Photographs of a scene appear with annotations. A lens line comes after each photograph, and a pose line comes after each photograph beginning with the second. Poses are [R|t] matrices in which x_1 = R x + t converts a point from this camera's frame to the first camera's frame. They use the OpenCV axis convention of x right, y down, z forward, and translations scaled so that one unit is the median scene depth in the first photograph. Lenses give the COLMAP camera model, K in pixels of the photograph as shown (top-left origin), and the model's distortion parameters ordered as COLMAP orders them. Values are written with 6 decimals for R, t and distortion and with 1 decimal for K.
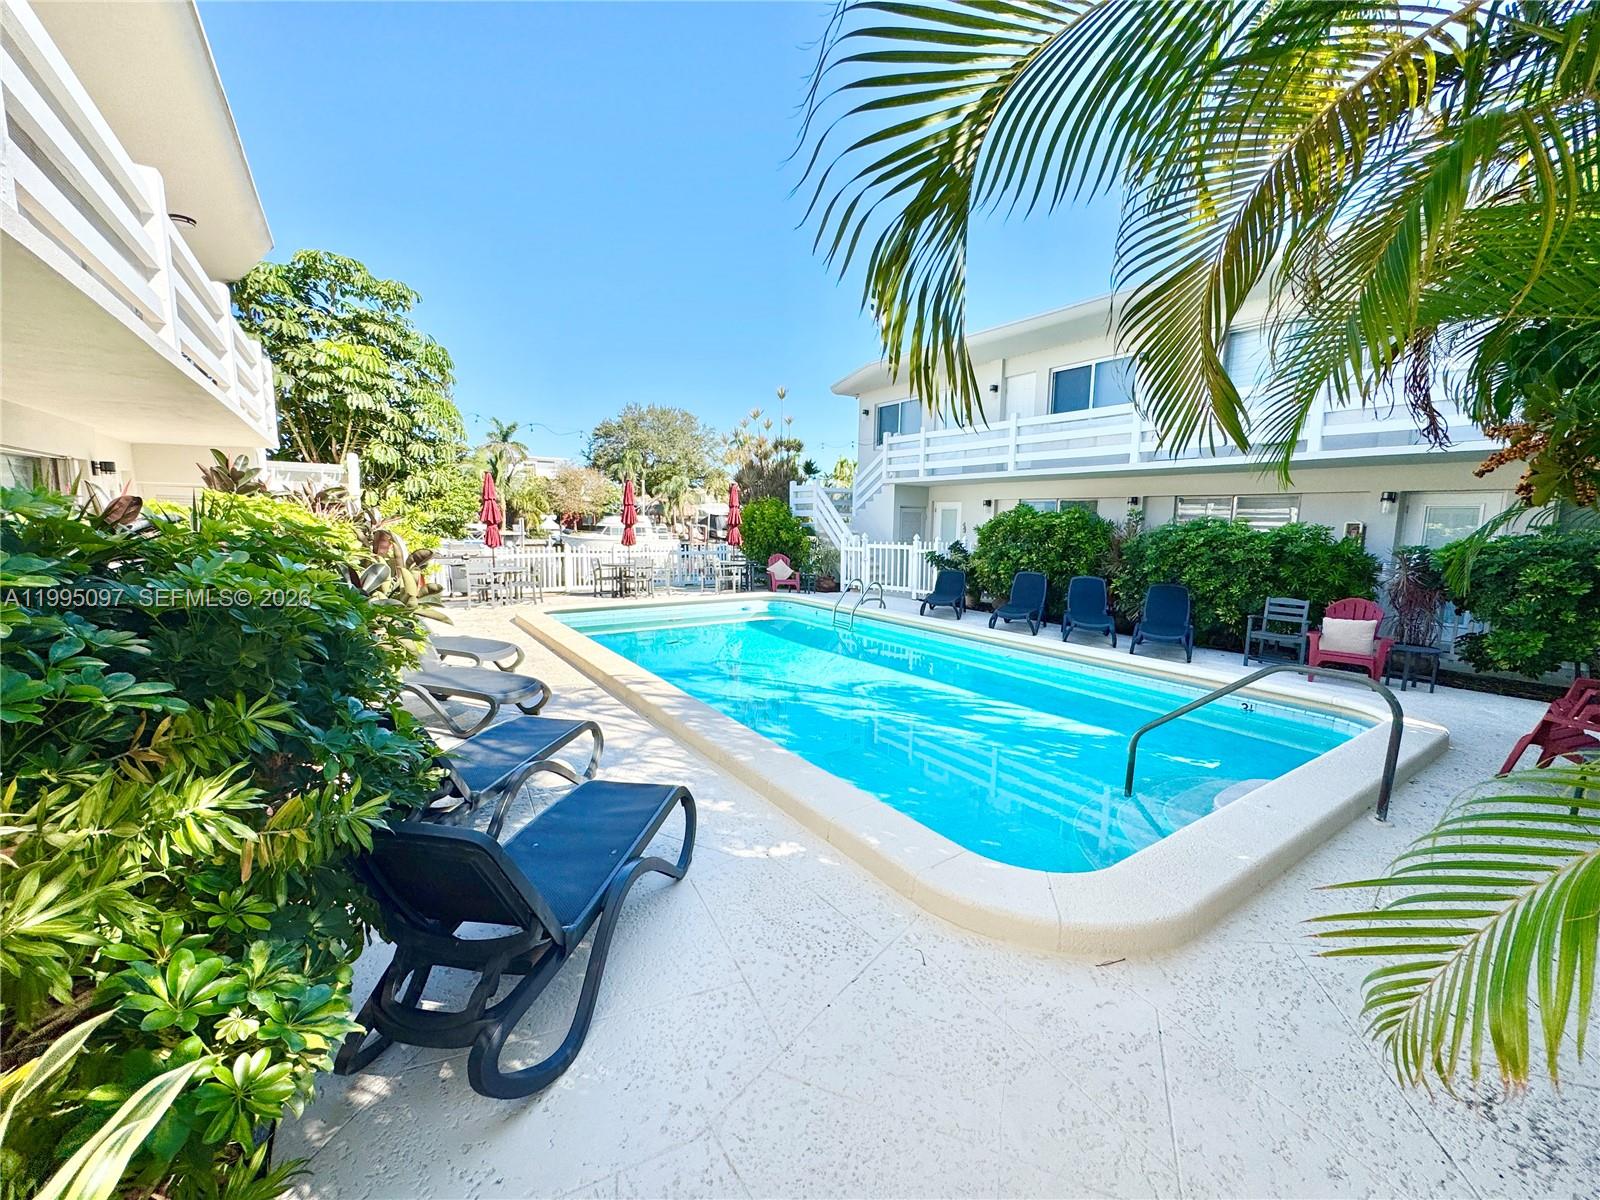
lens RADIAL K [[636.6, 0, 805.2], [0, 636.6, 610.5], [0, 0, 1]] dist [0.003054, 0.000619]
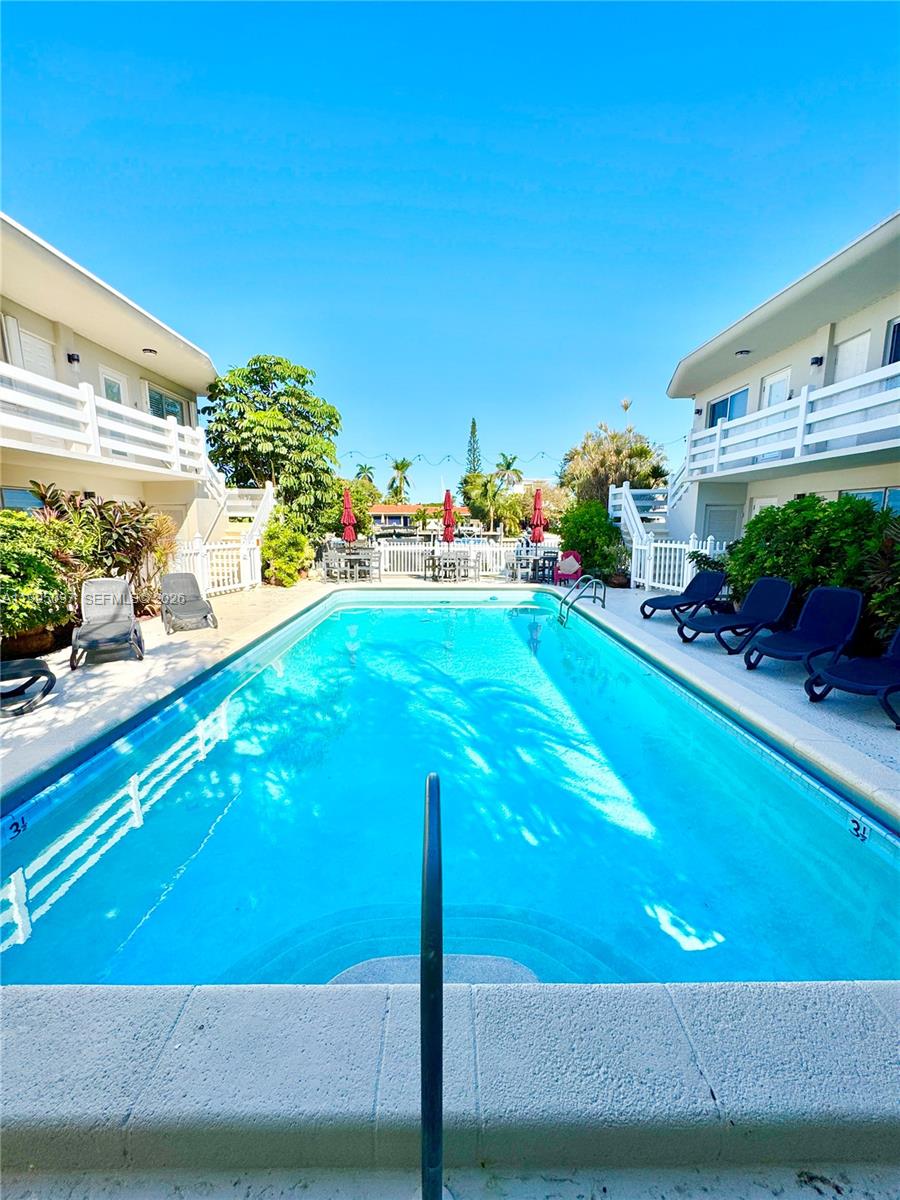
lens RADIAL K [[477.5, 0, 451.9], [0, 477.5, 593.3], [0, 0, 1]] dist [0.003054, 0.000619]
pose [[0.839308, 0.067288, -0.539476, 0.259511], [-0.064847, 0.997617, 0.023544, -0.023007], [0.539775, 0.015222, 0.841672, 0.206312]]
